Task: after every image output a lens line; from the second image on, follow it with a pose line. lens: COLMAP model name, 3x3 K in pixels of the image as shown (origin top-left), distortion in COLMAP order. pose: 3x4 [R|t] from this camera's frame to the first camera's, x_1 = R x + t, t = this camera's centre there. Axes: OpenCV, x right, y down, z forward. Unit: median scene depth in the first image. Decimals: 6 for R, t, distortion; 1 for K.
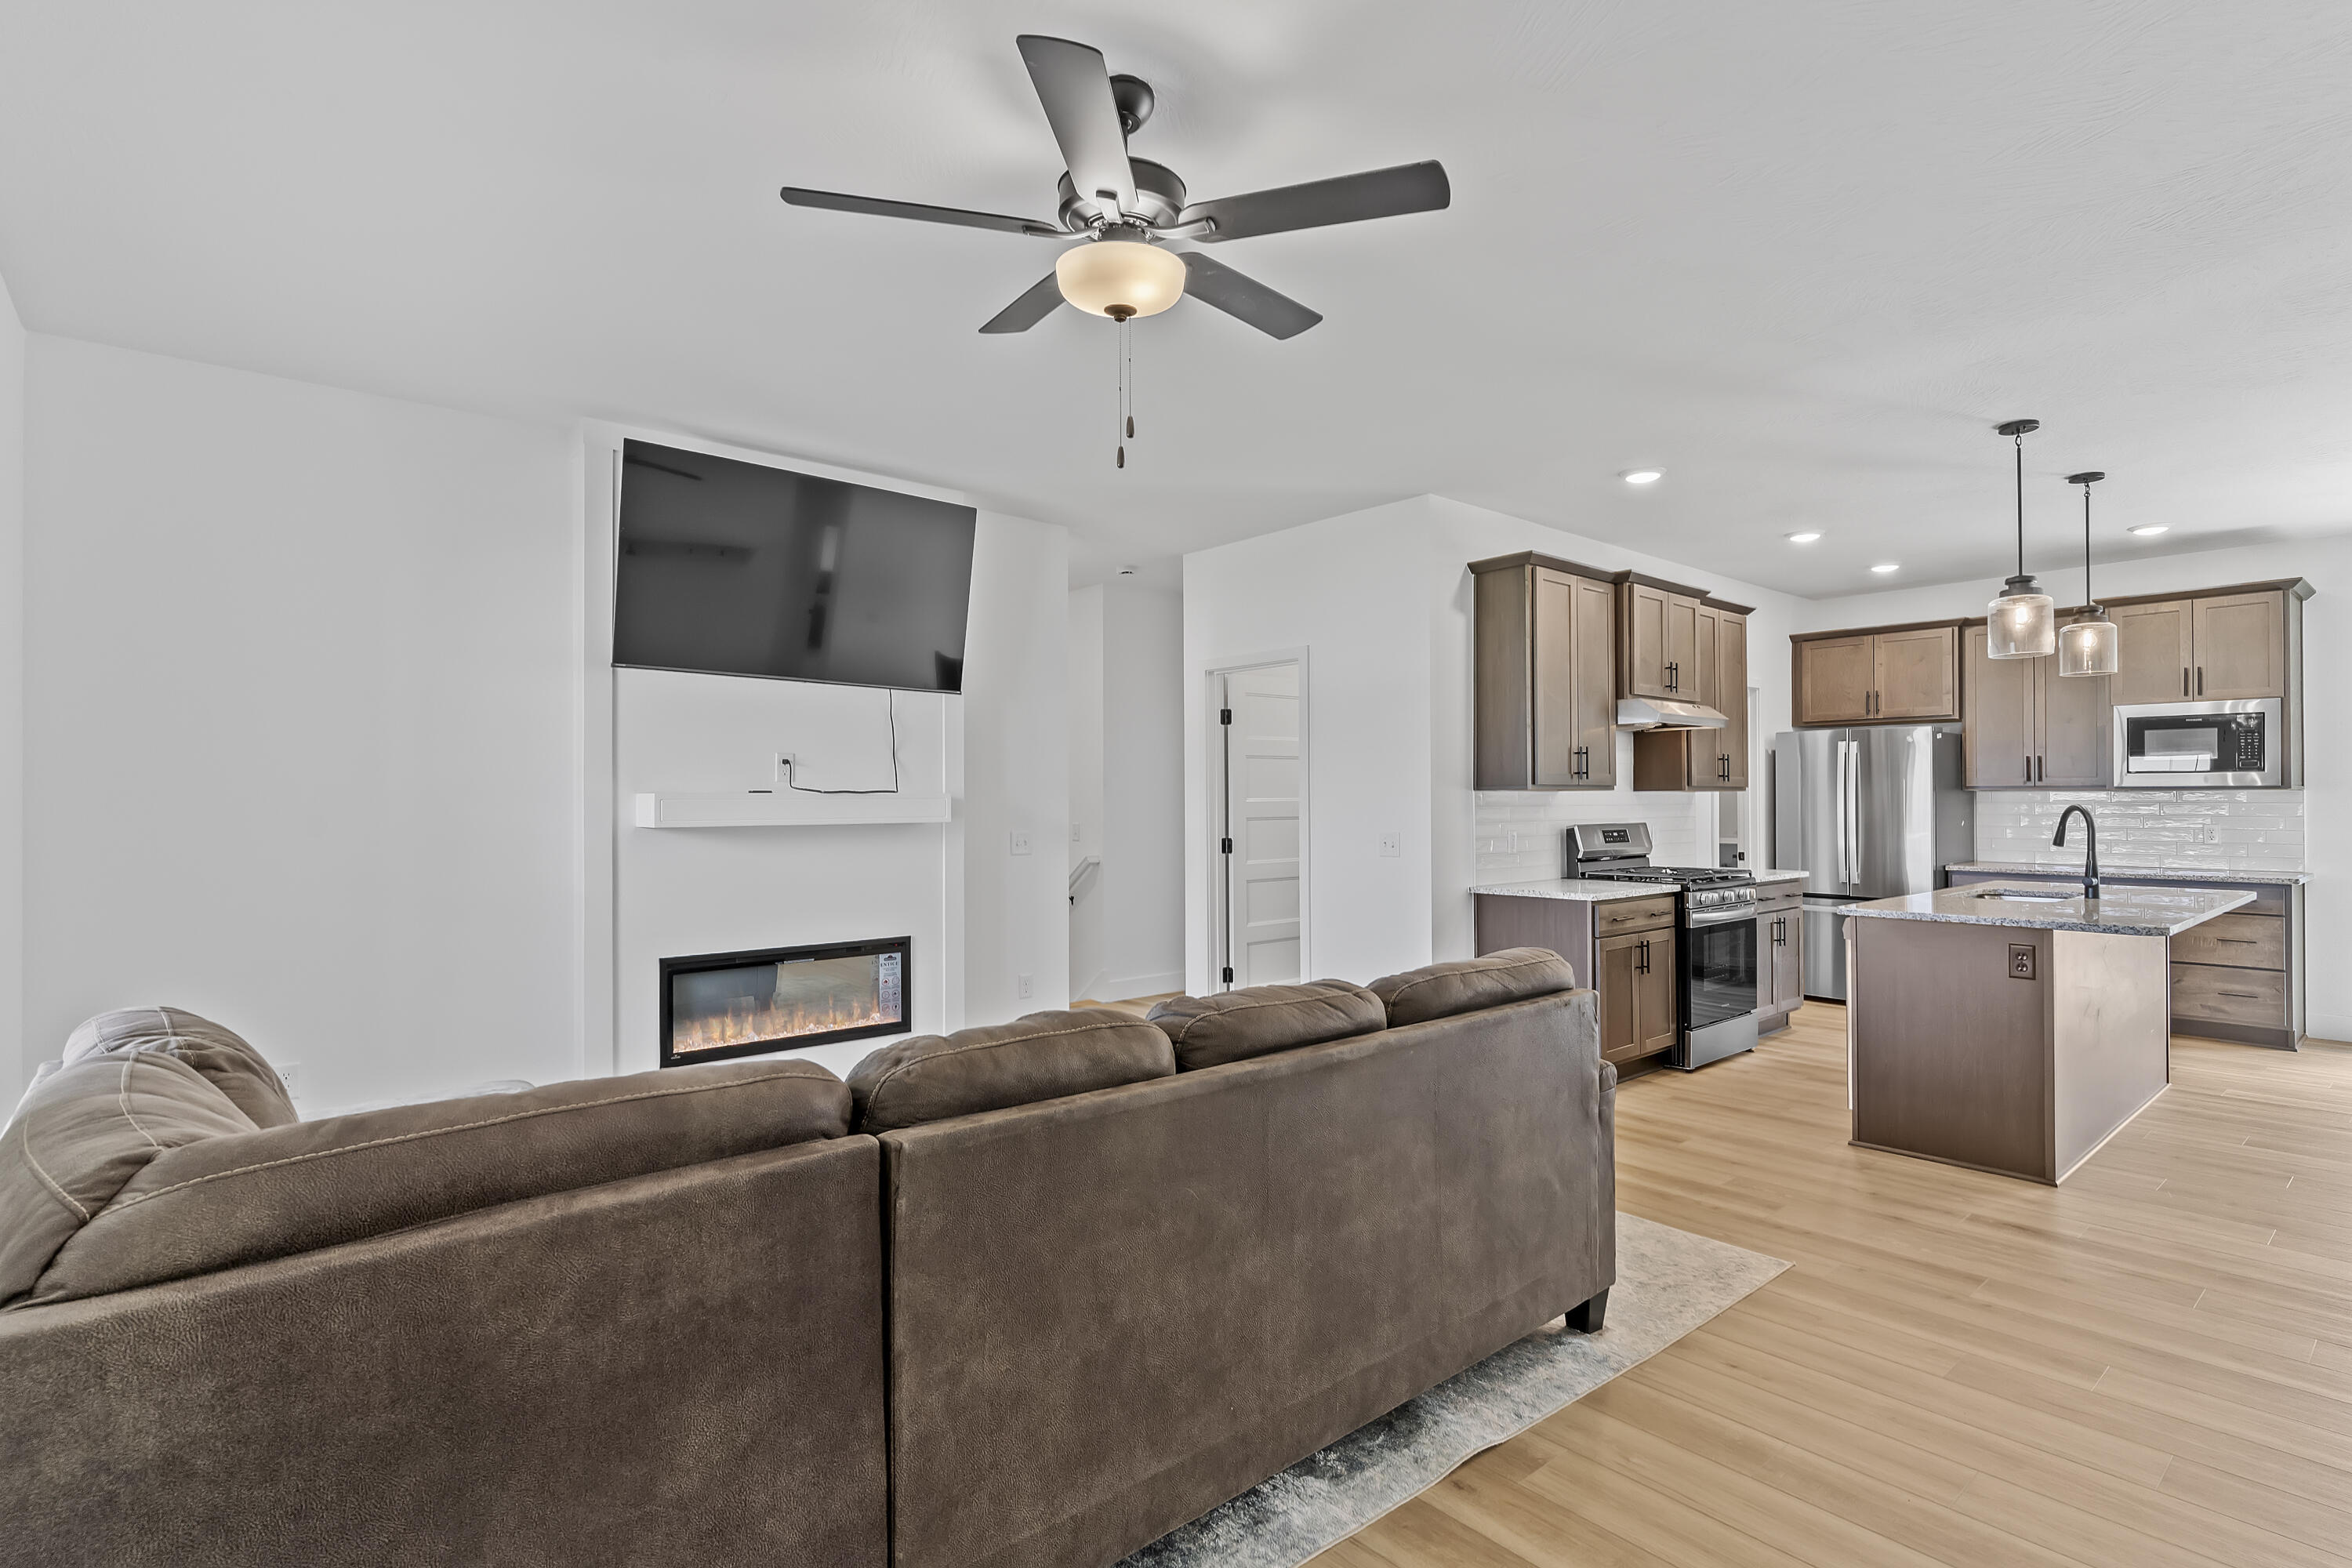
lens RADIAL K [[1138.5, 0, 1165.7], [0, 1138.5, 803.3], [0, 0, 1]] dist [0.004002, -0.001220]
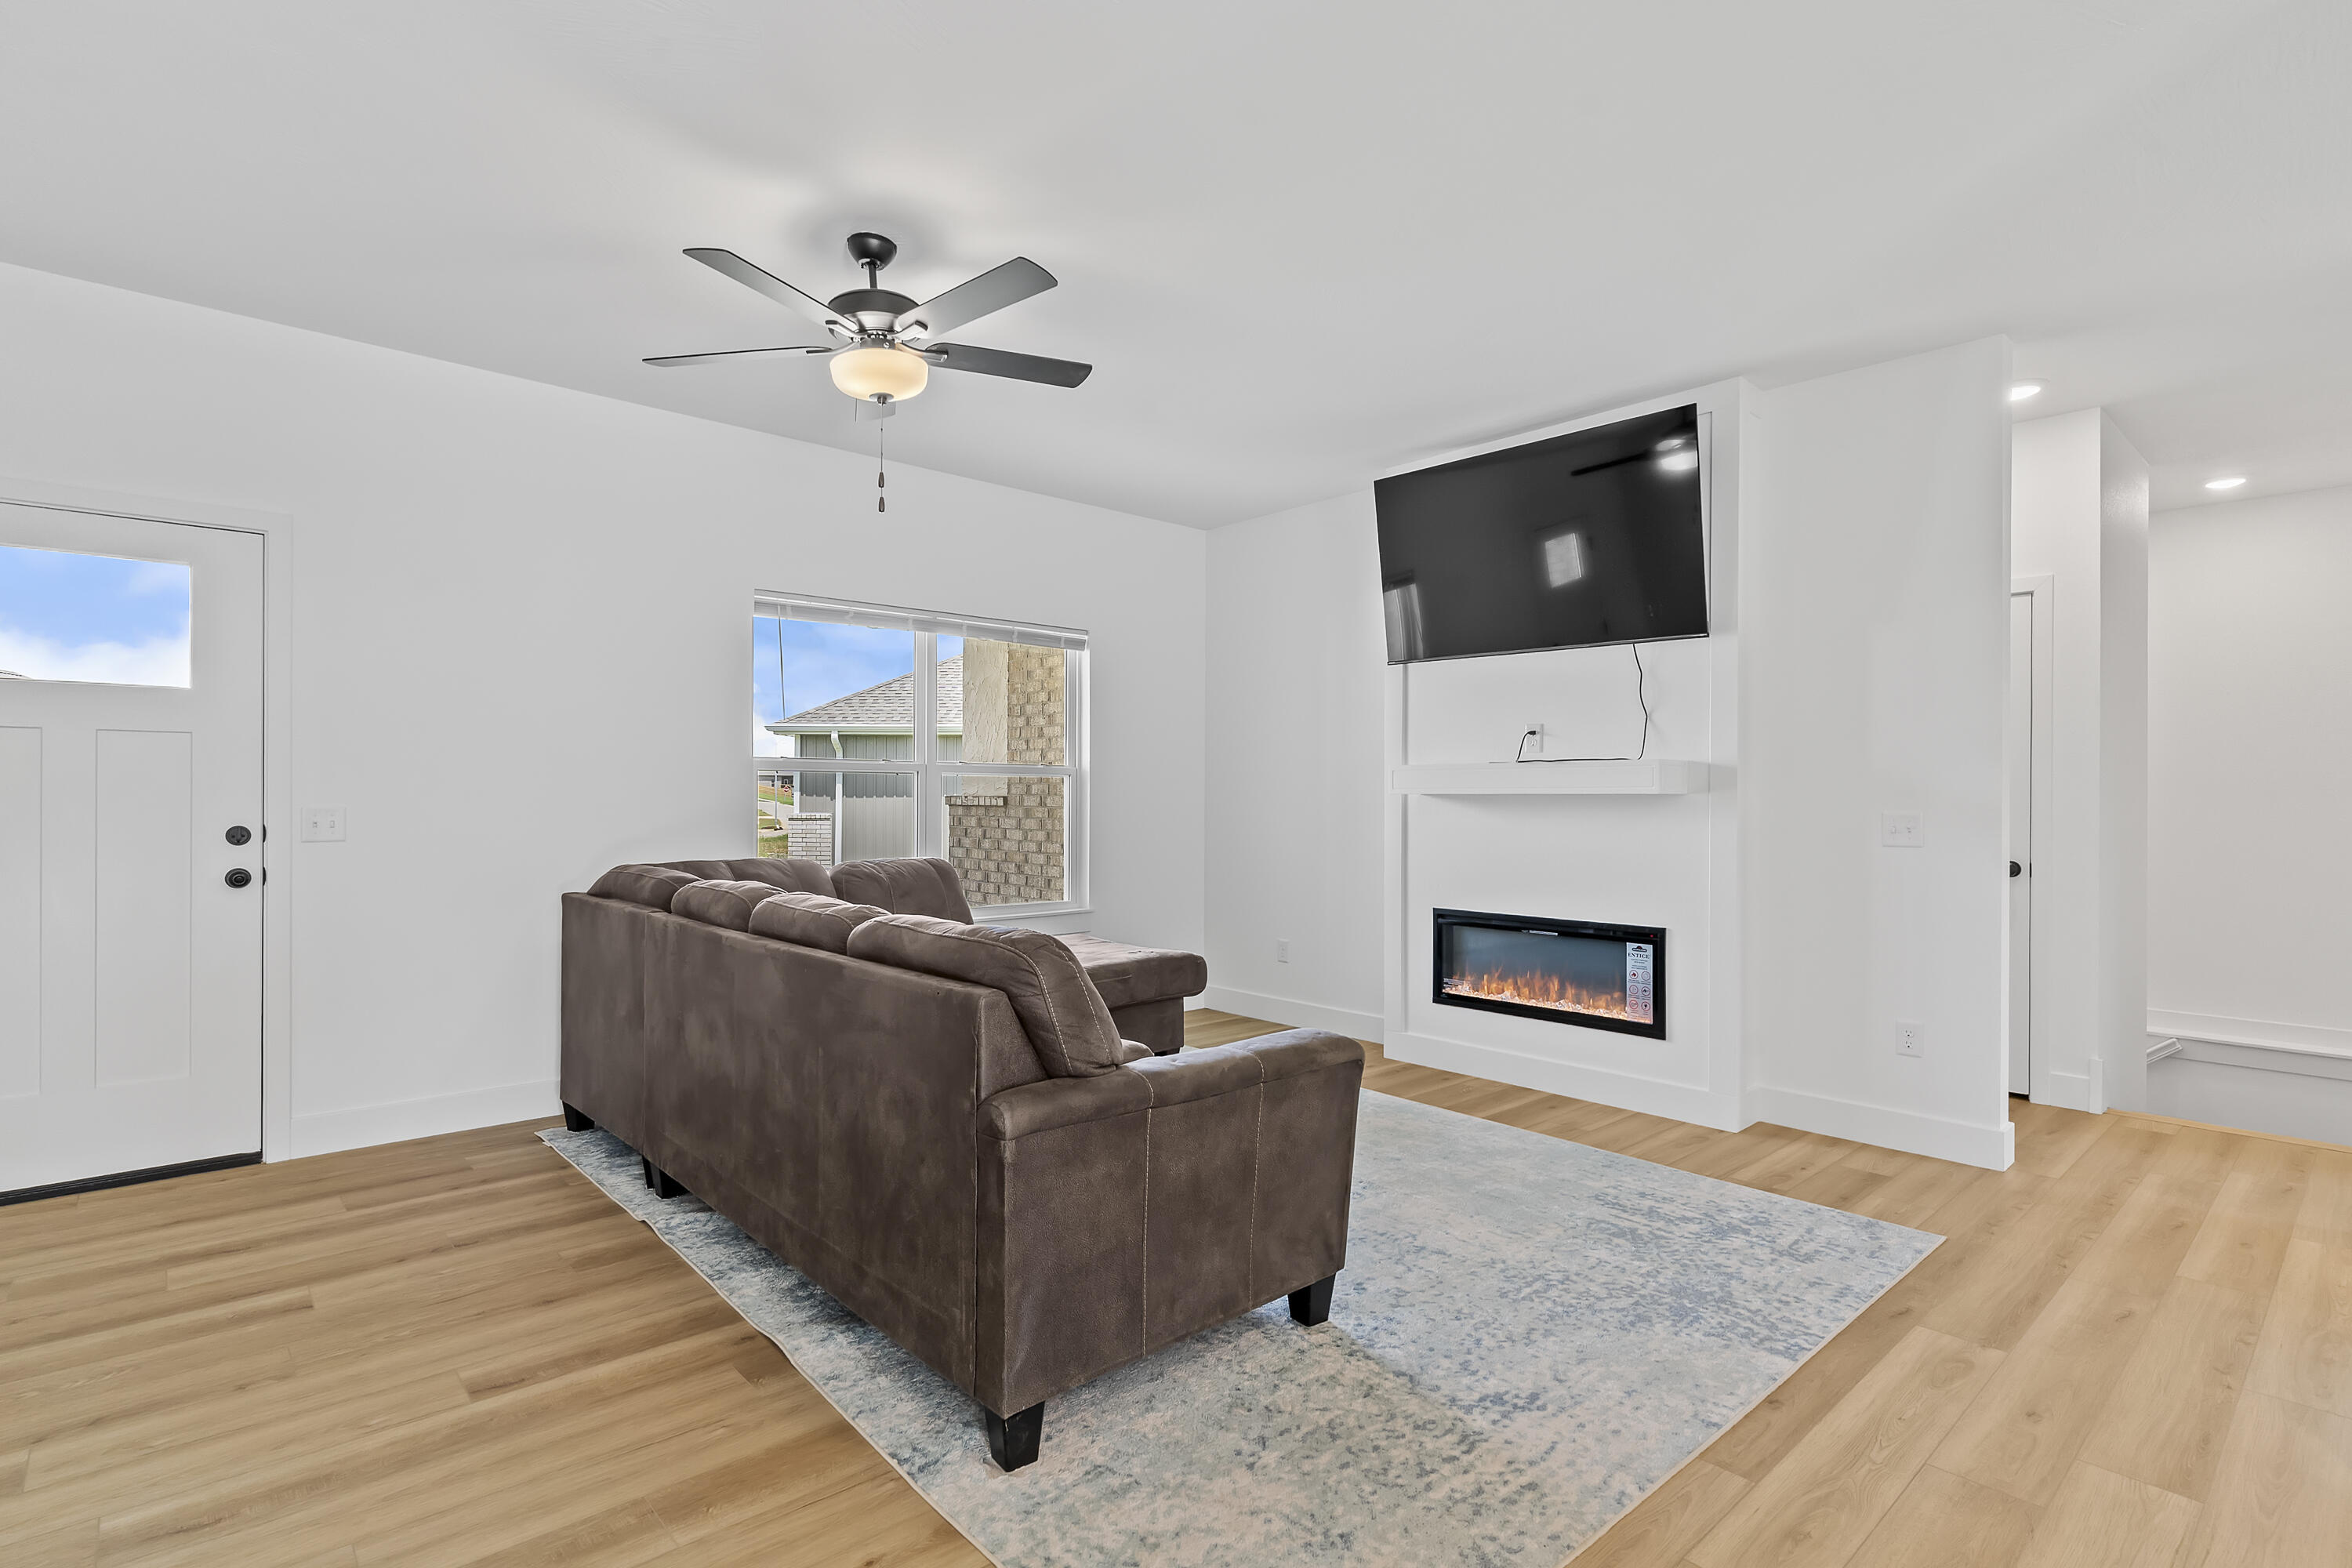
lens RADIAL K [[1138.5, 0, 1179.3], [0, 1138.5, 795.1], [0, 0, 1]] dist [0.004002, -0.001220]
pose [[0.025763, -0.001570, -0.999667, 0.744306], [-0.008069, 0.999966, -0.001779, 0.025679], [0.999636, 0.008112, 0.025750, 0.735846]]
